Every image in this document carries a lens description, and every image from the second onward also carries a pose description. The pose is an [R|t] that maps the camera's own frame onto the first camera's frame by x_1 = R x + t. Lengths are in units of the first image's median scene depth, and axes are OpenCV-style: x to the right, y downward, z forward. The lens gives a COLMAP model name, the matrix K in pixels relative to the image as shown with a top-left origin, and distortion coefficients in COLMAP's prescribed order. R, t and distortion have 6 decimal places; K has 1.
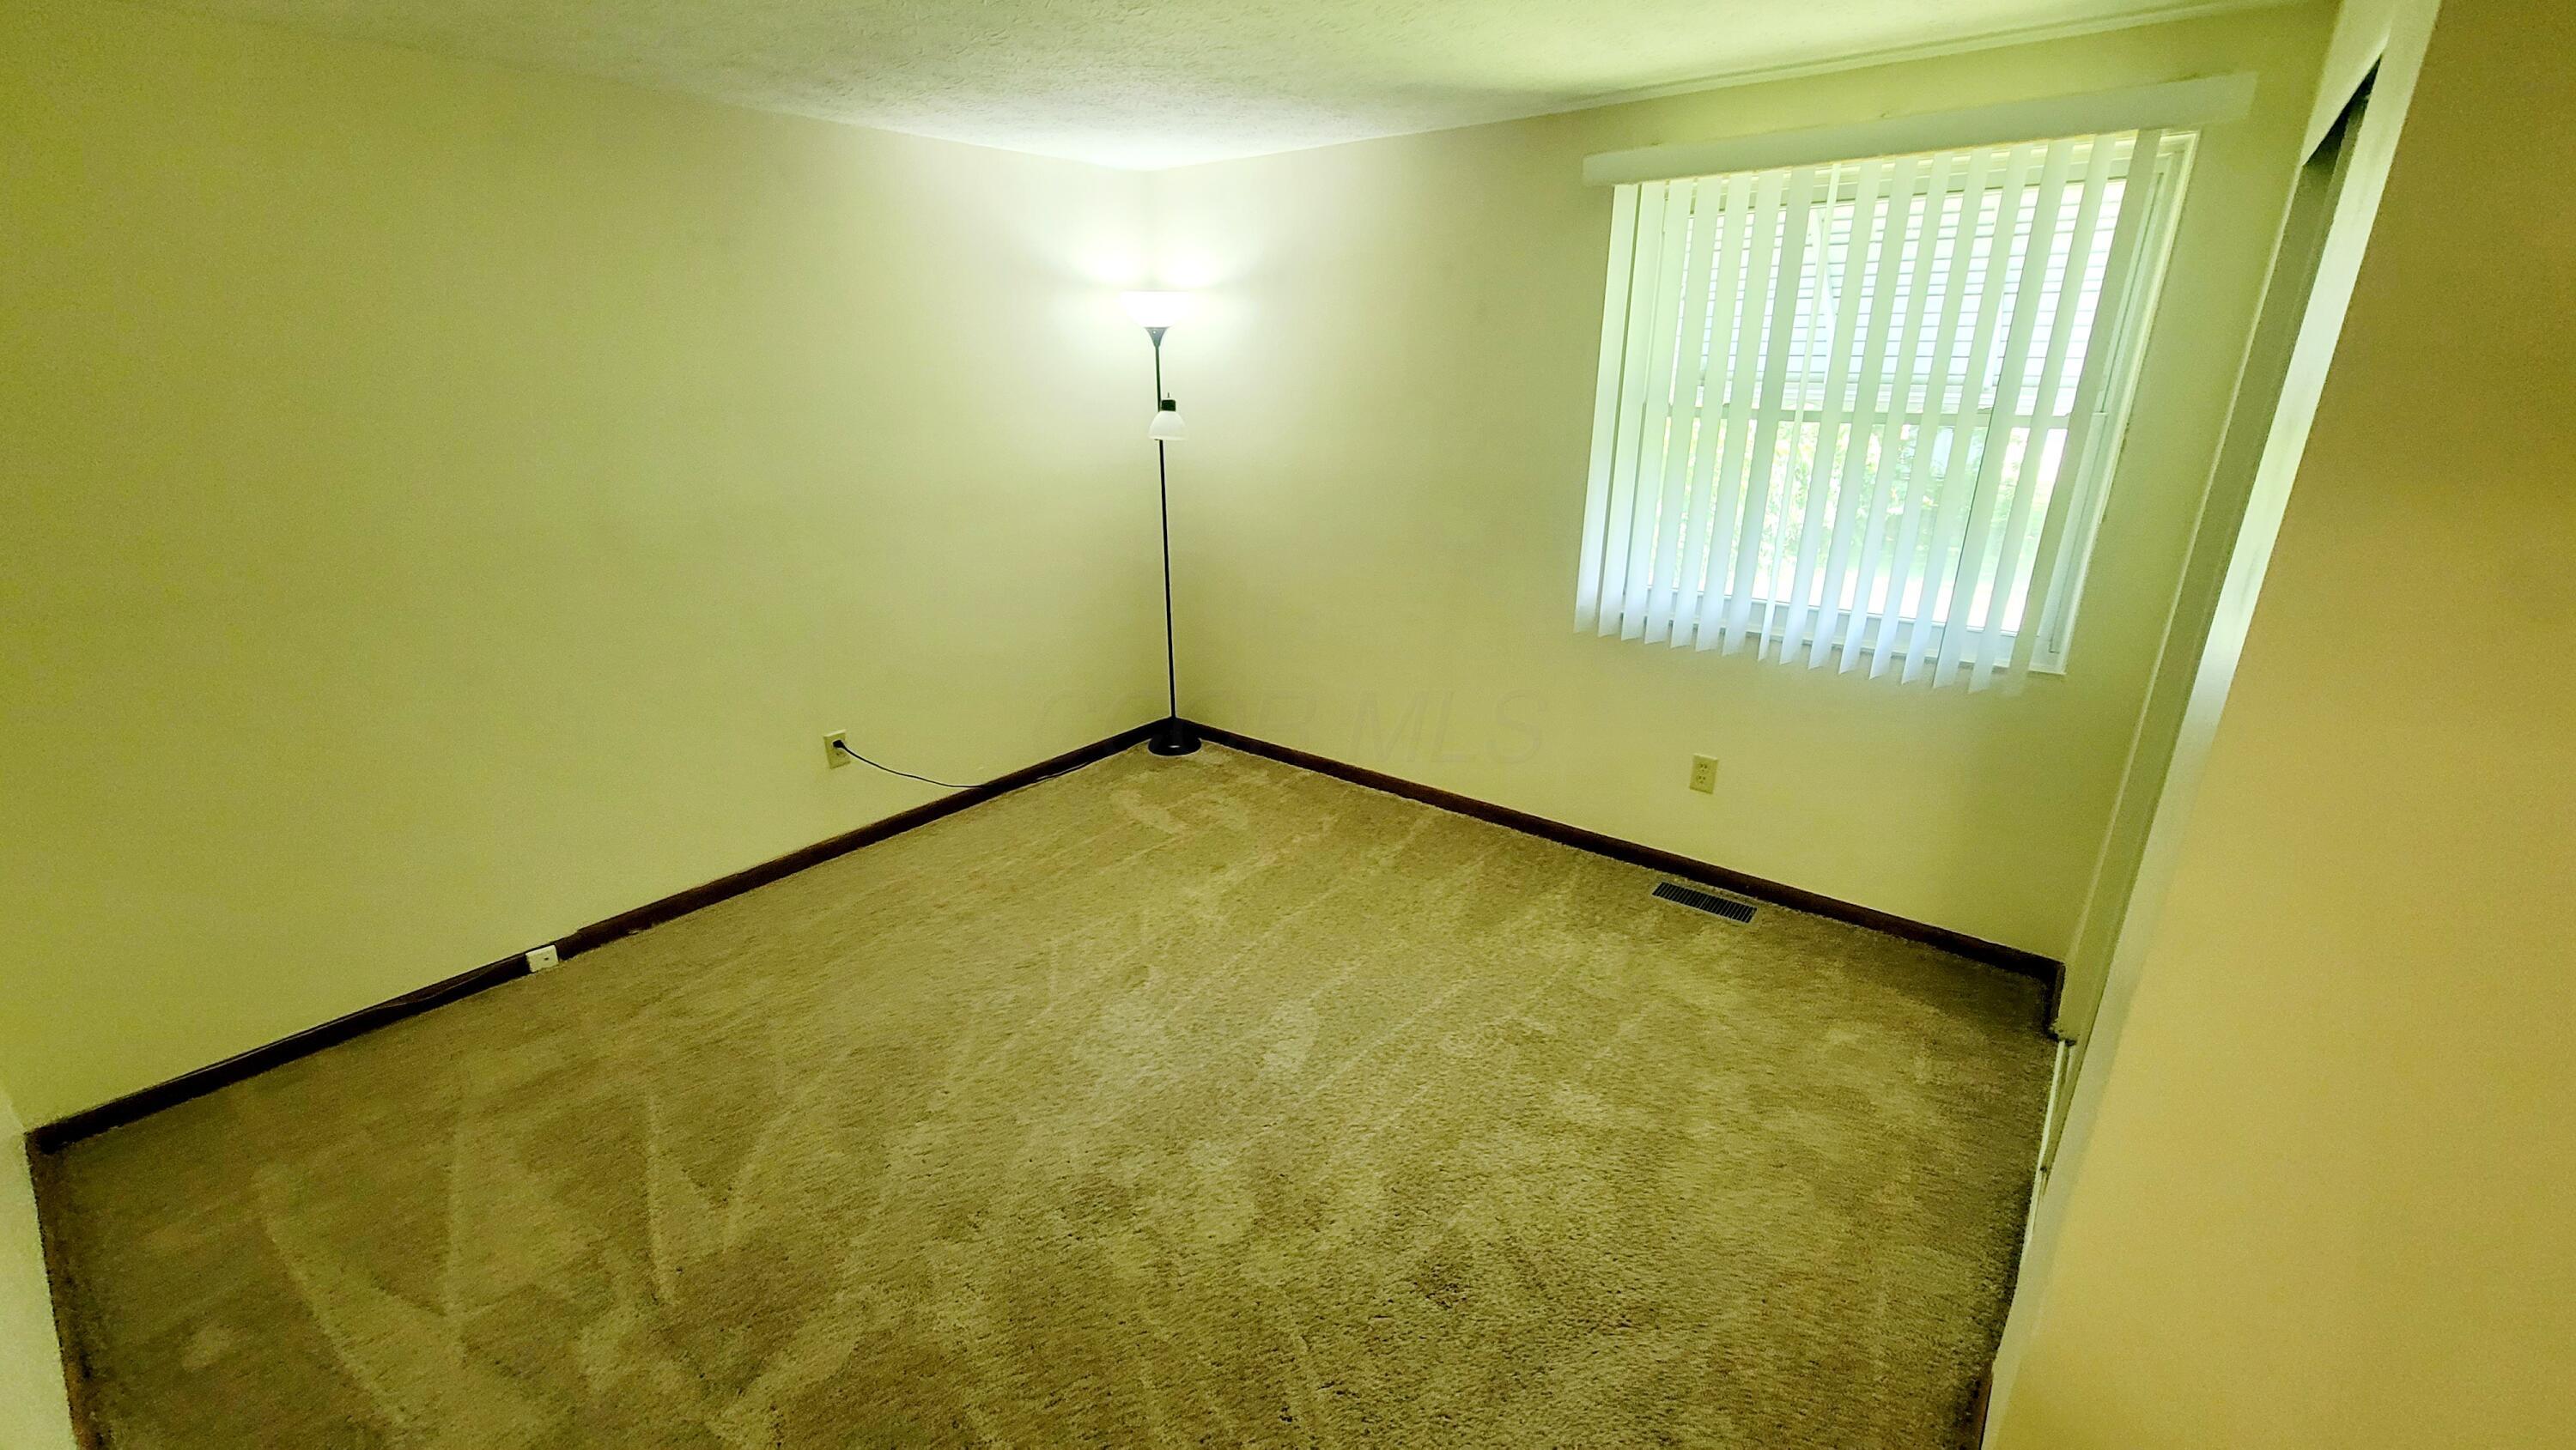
lens RADIAL K [[1045.4, 0, 1297.6], [0, 1045.4, 721.8], [0, 0, 1]] dist [-0.001371, 0.000156]
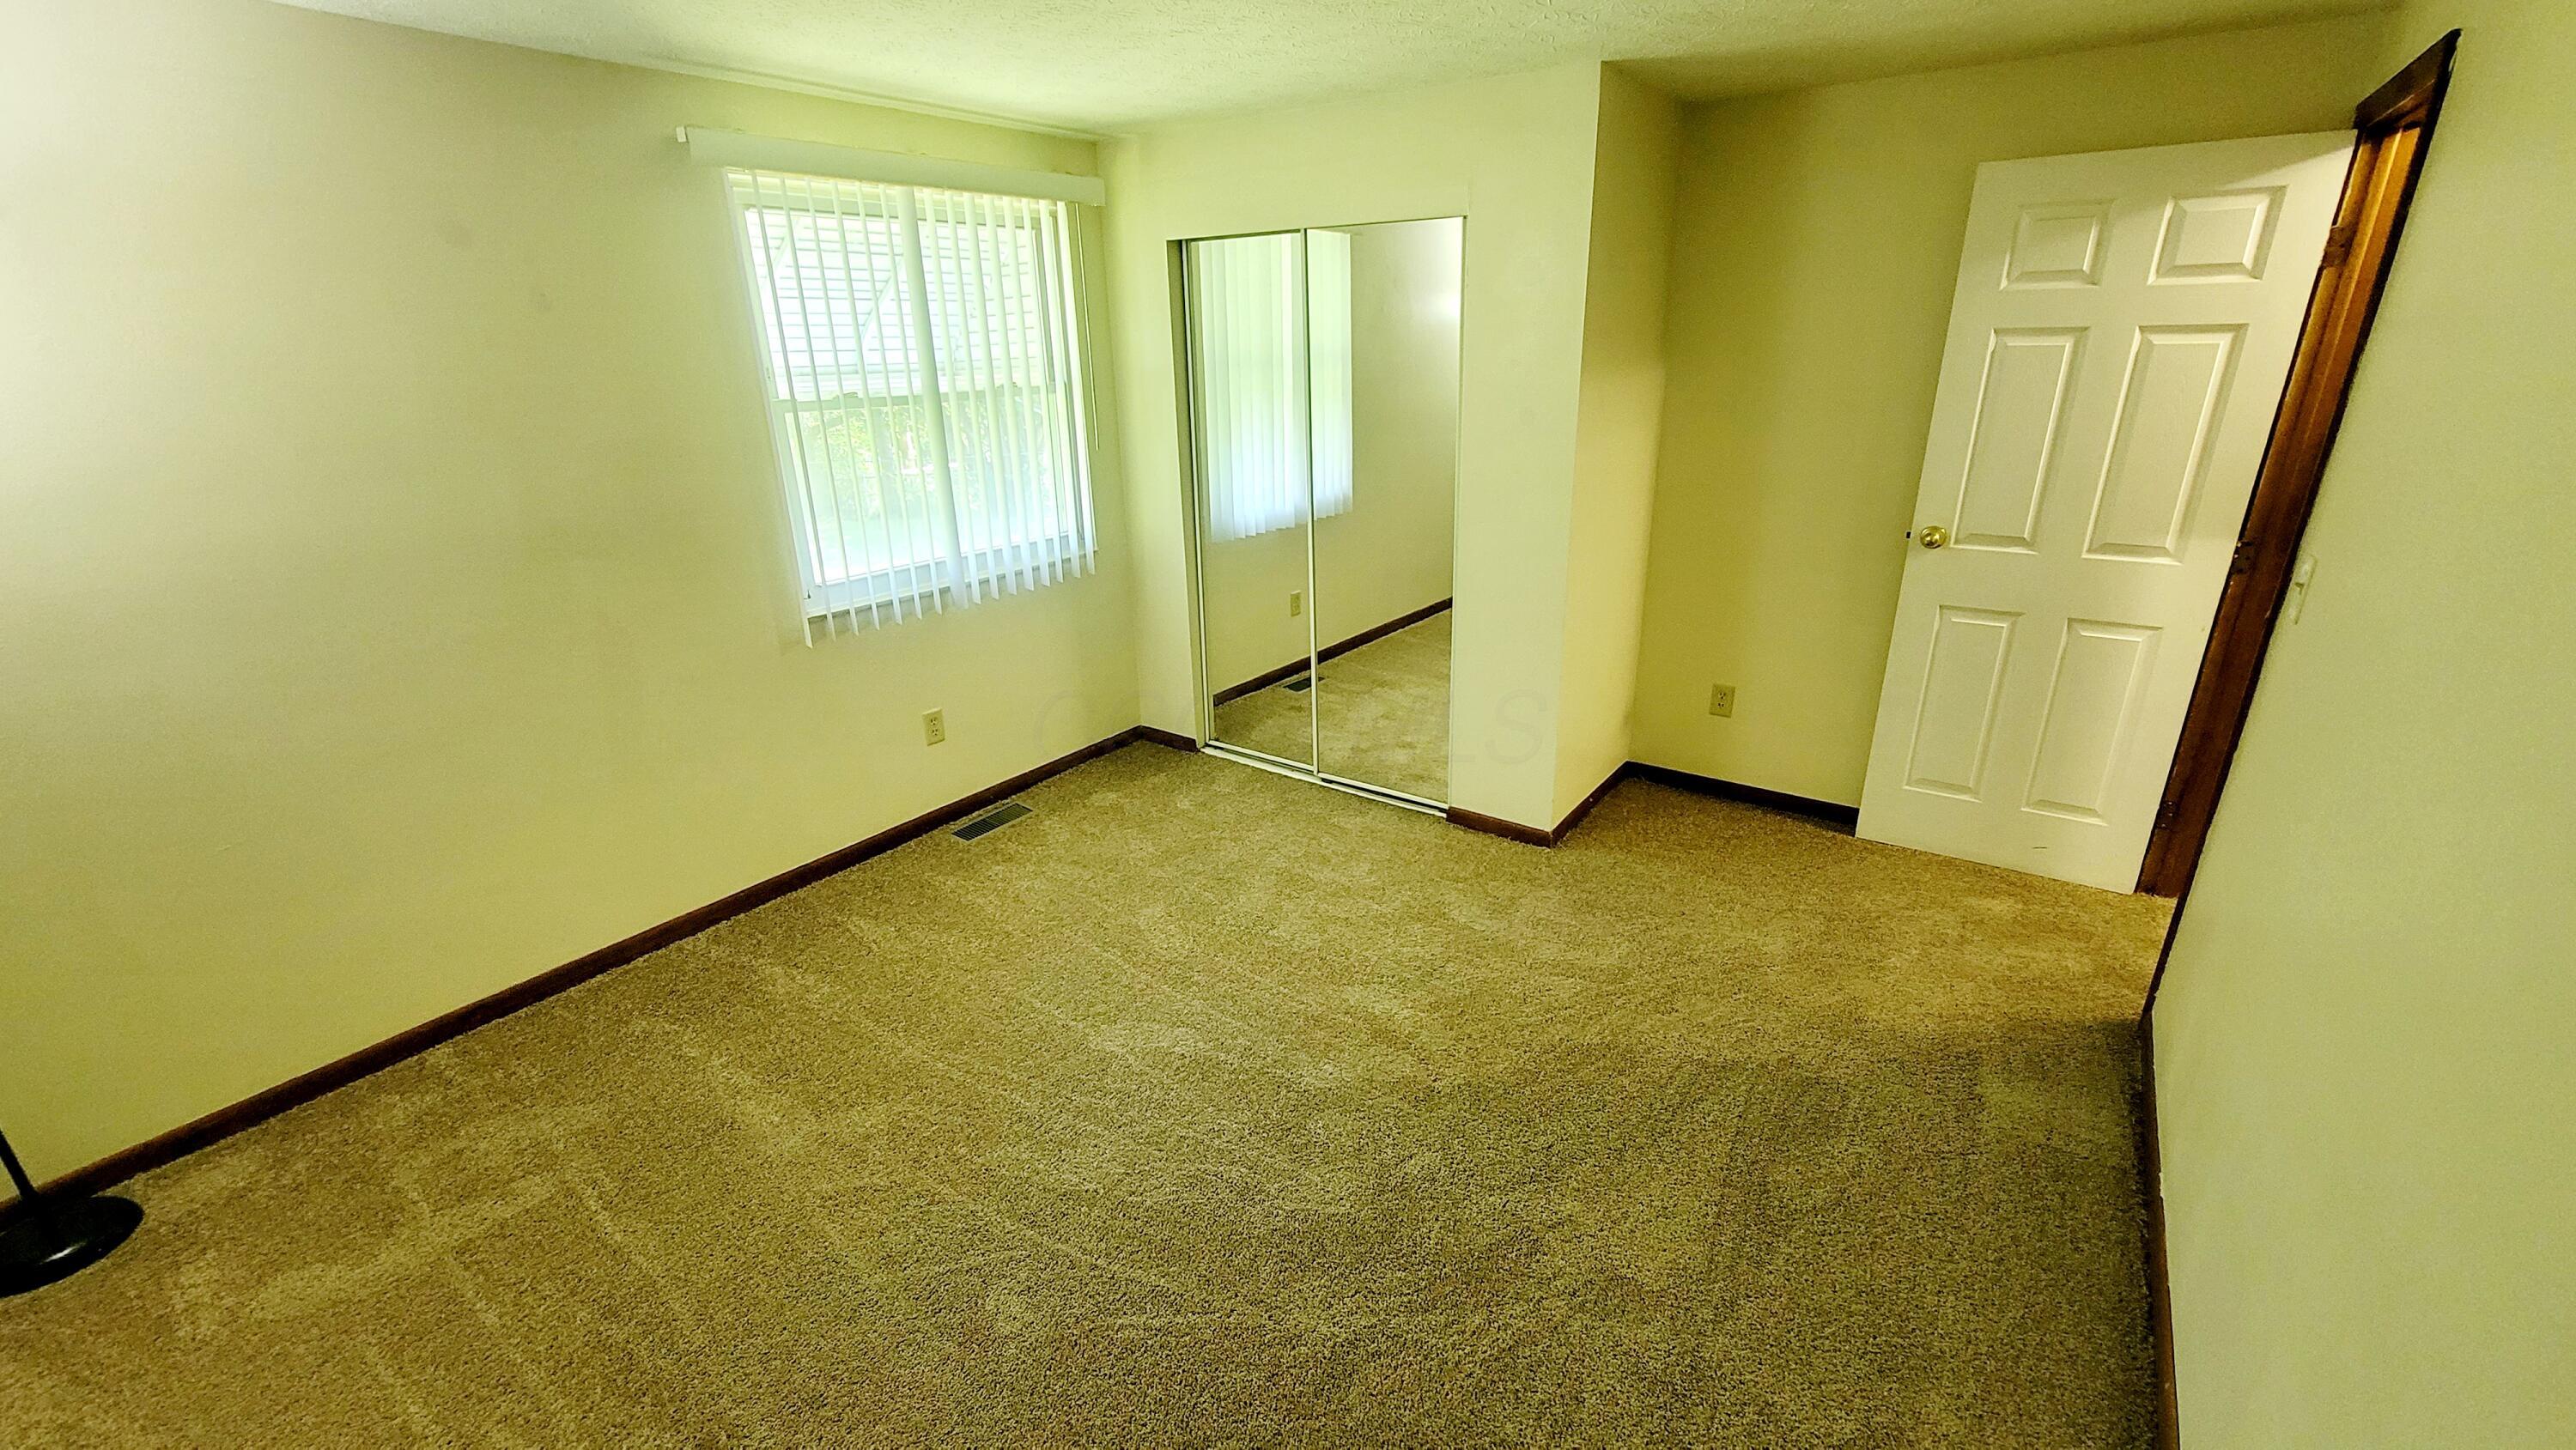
lens RADIAL K [[1045.4, 0, 1295.3], [0, 1045.4, 717.0], [0, 0, 1]] dist [-0.001371, 0.000156]
pose [[-0.033878, -0.337995, 0.940538, -0.676588], [0.352181, 0.876676, 0.327731, -0.192063], [-0.935319, 0.342343, 0.089335, 0.553790]]
